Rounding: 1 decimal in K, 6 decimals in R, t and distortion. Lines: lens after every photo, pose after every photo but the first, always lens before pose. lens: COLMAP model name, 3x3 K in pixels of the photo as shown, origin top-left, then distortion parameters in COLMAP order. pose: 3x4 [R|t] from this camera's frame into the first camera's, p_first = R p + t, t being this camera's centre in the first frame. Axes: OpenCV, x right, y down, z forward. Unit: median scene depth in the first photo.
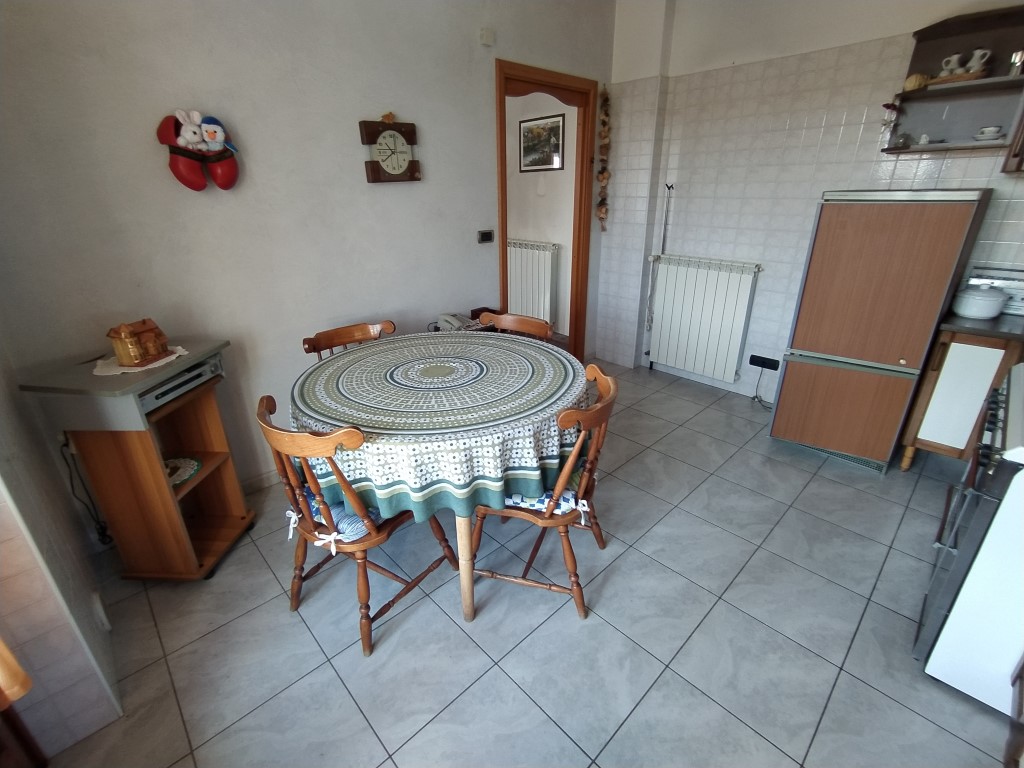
lens RADIAL K [[461.1, 0, 509.9], [0, 461.1, 383.6], [0, 0, 1]] dist [-0.019269, 0.009794]
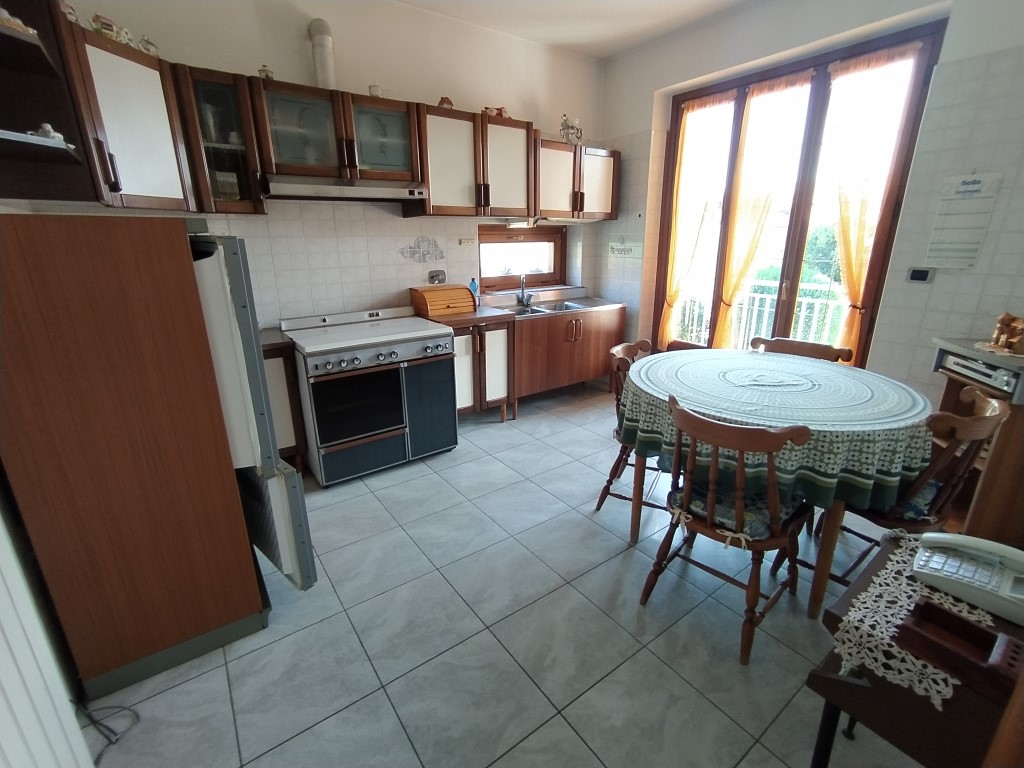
lens RADIAL K [[471.9, 0, 515.1], [0, 471.9, 383.3], [0, 0, 1]] dist [-0.043499, 0.029461]
pose [[-0.991863, -0.022013, 0.125390, 0.279323], [0.064306, 0.763417, 0.642697, -0.722105], [-0.109873, 0.645530, -0.755790, 1.805338]]
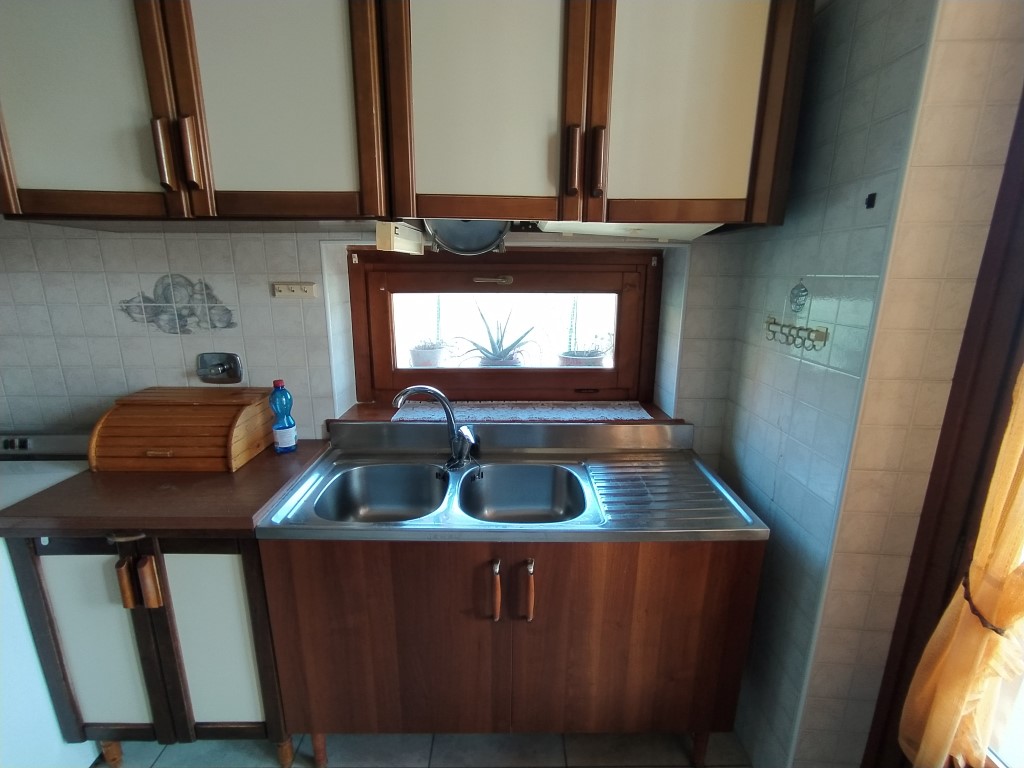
lens RADIAL K [[461.1, 0, 509.9], [0, 461.1, 383.6], [0, 0, 1]] dist [-0.019269, 0.009794]
pose [[-0.731430, -0.157349, 0.663515, -0.045818], [0.266984, 0.829260, 0.490966, -0.123708], [-0.627479, 0.536254, -0.564536, 0.371775]]
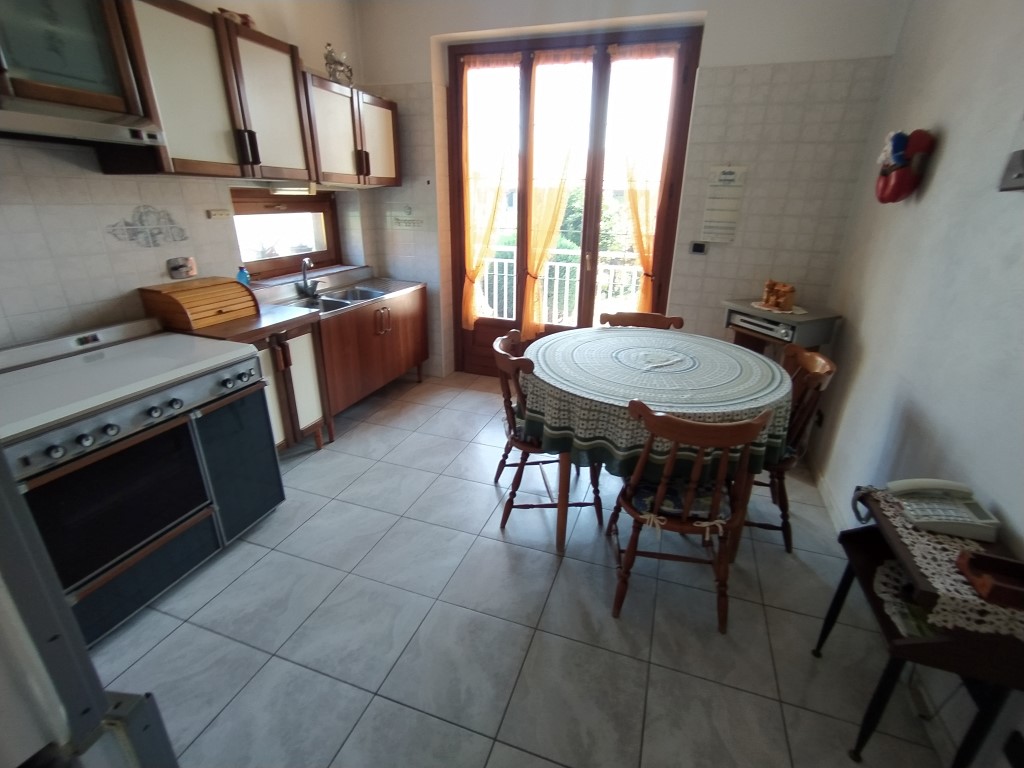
lens RADIAL K [[474.3, 0, 522.4], [0, 474.3, 385.1], [0, 0, 1]] dist [-0.027552, 0.019546]
pose [[-0.882051, 0.164981, -0.441325, 0.616561], [-0.195130, 0.724665, 0.660897, -0.645921], [0.428849, 0.669061, -0.606998, 1.527683]]
